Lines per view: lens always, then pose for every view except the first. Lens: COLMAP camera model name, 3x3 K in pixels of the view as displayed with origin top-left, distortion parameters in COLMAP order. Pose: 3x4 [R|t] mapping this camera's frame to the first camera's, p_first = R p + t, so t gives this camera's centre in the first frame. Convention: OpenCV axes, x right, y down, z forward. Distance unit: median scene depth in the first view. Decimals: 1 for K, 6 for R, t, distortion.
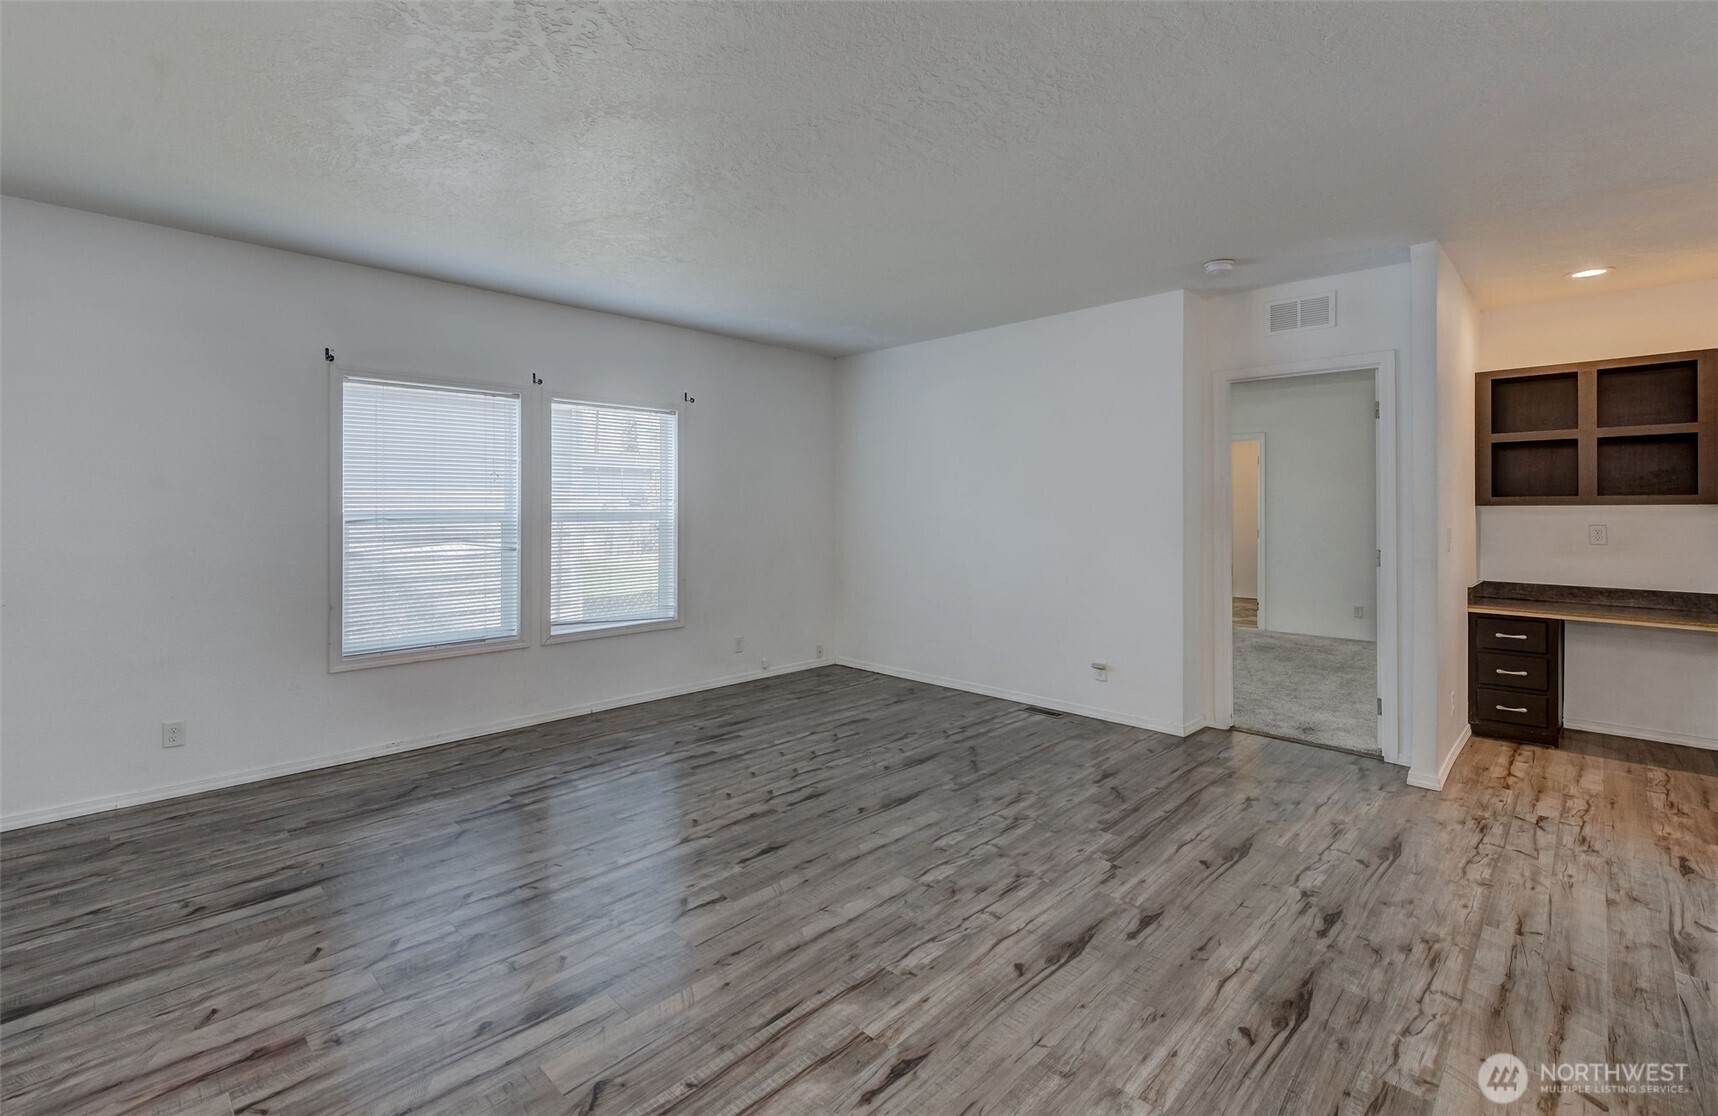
lens RADIAL K [[760.3, 0, 861.5], [0, 760.3, 509.9], [0, 0, 1]] dist [0.001035, -0.000232]
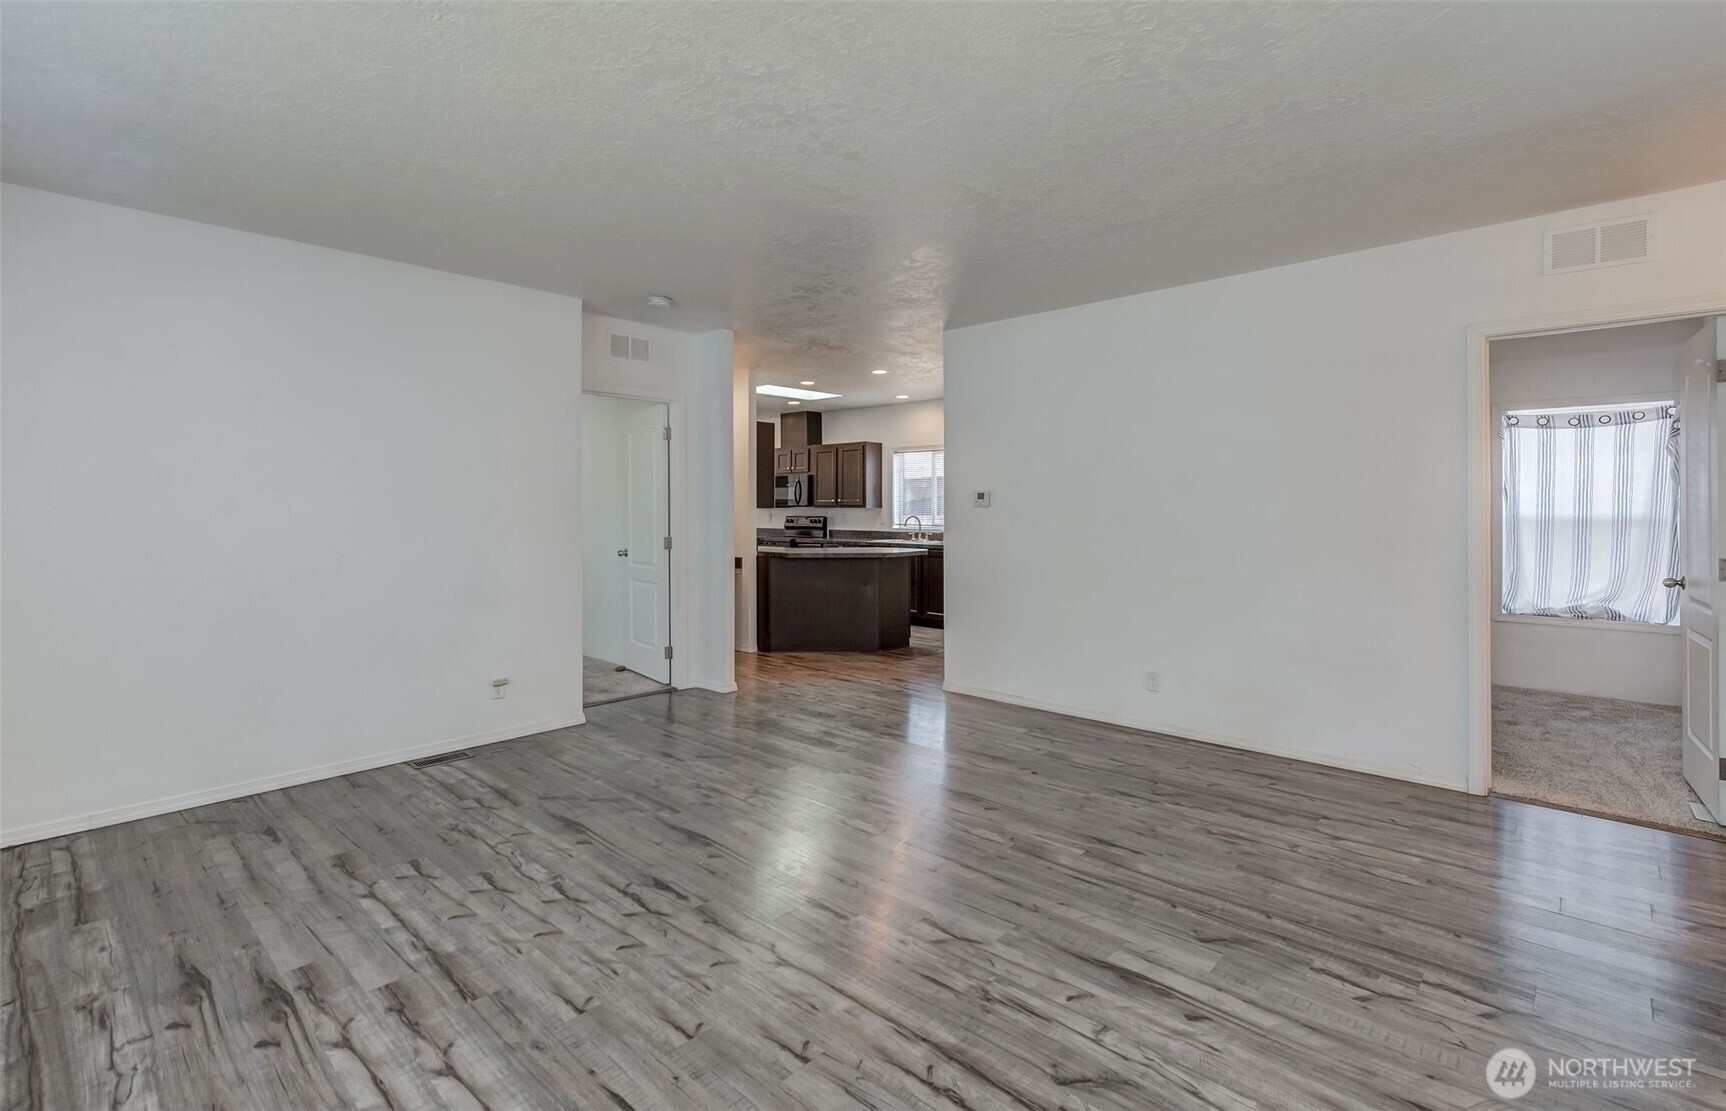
lens RADIAL K [[778.5, 0, 863.0], [0, 778.5, 555.5], [0, 0, 1]] dist [-0.000922, -0.000480]
pose [[-0.021660, -0.063370, 0.997755, -0.973267], [0.004213, 0.997975, 0.063475, 0.000072], [-0.999757, 0.005579, -0.021349, 0.960412]]
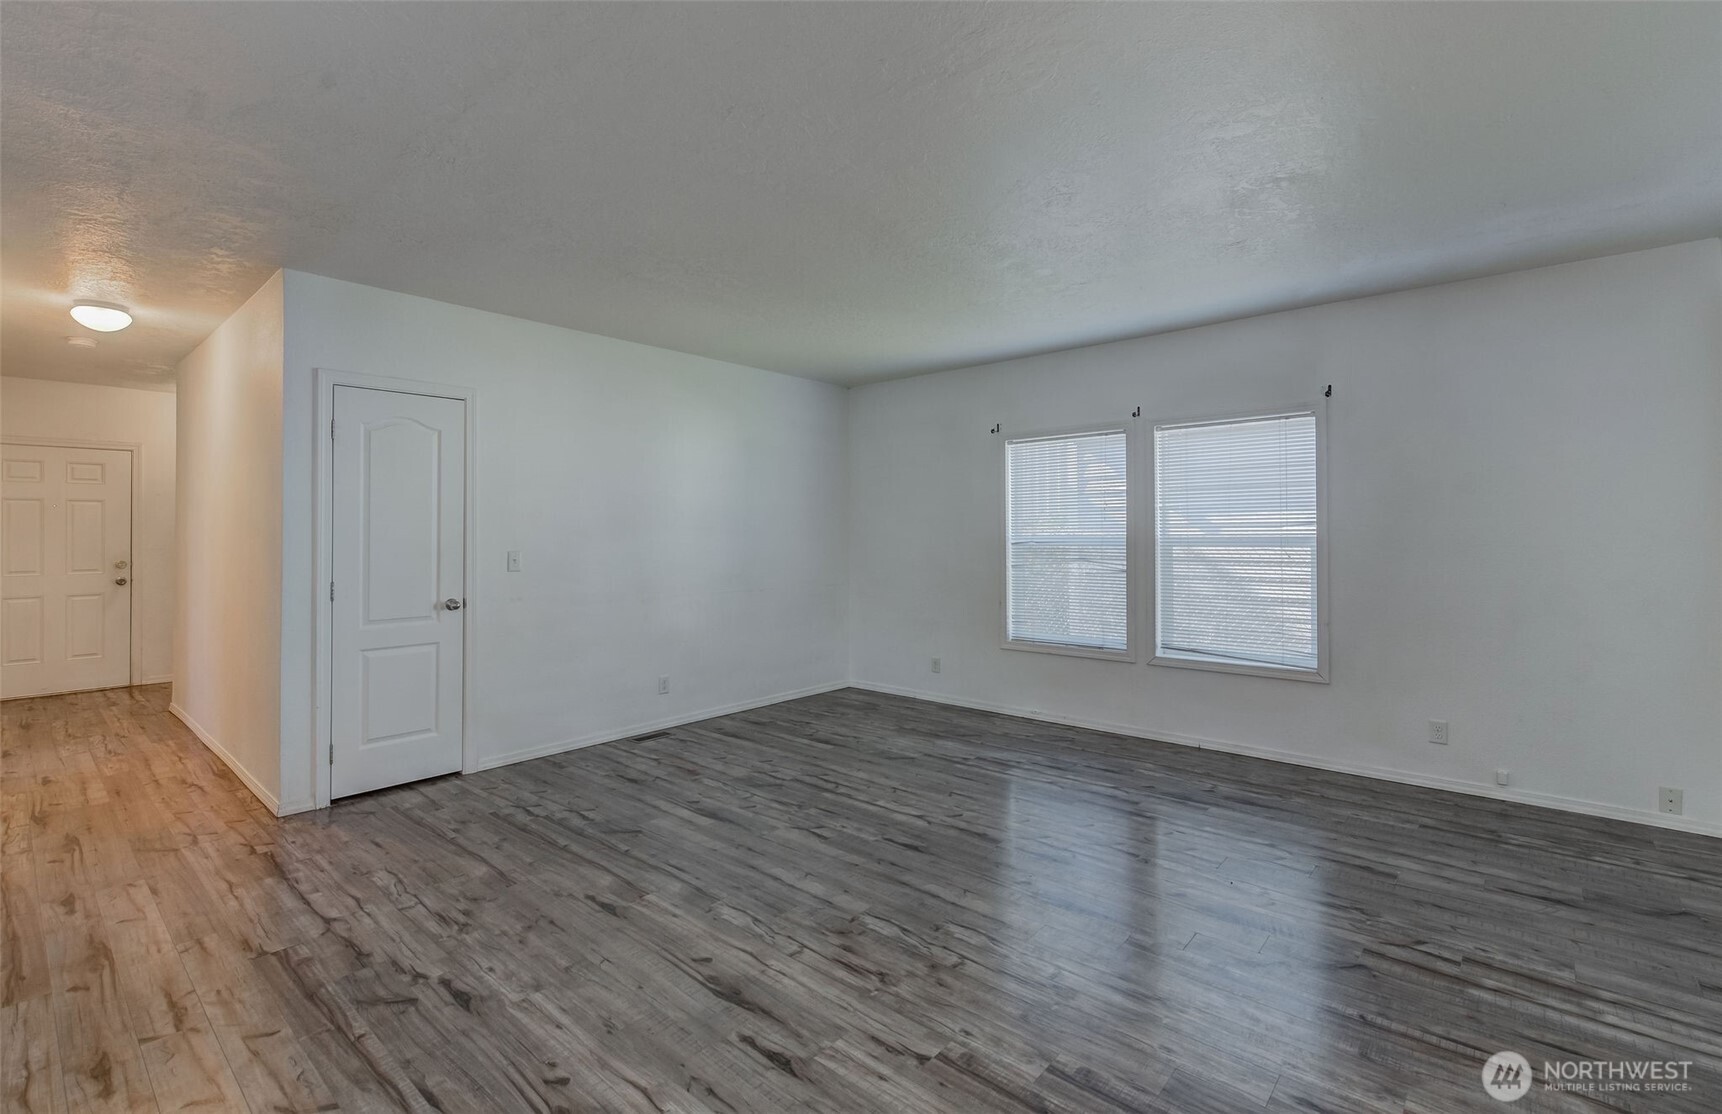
lens RADIAL K [[776.7, 0, 861.0], [0, 776.7, 557.0], [0, 0, 1]] dist [-0.000922, -0.000480]
pose [[0.044402, 0.028423, -0.998609, 0.972373], [0.000845, 0.999594, 0.028488, 0.000875], [0.999013, -0.002109, 0.044360, 0.879098]]
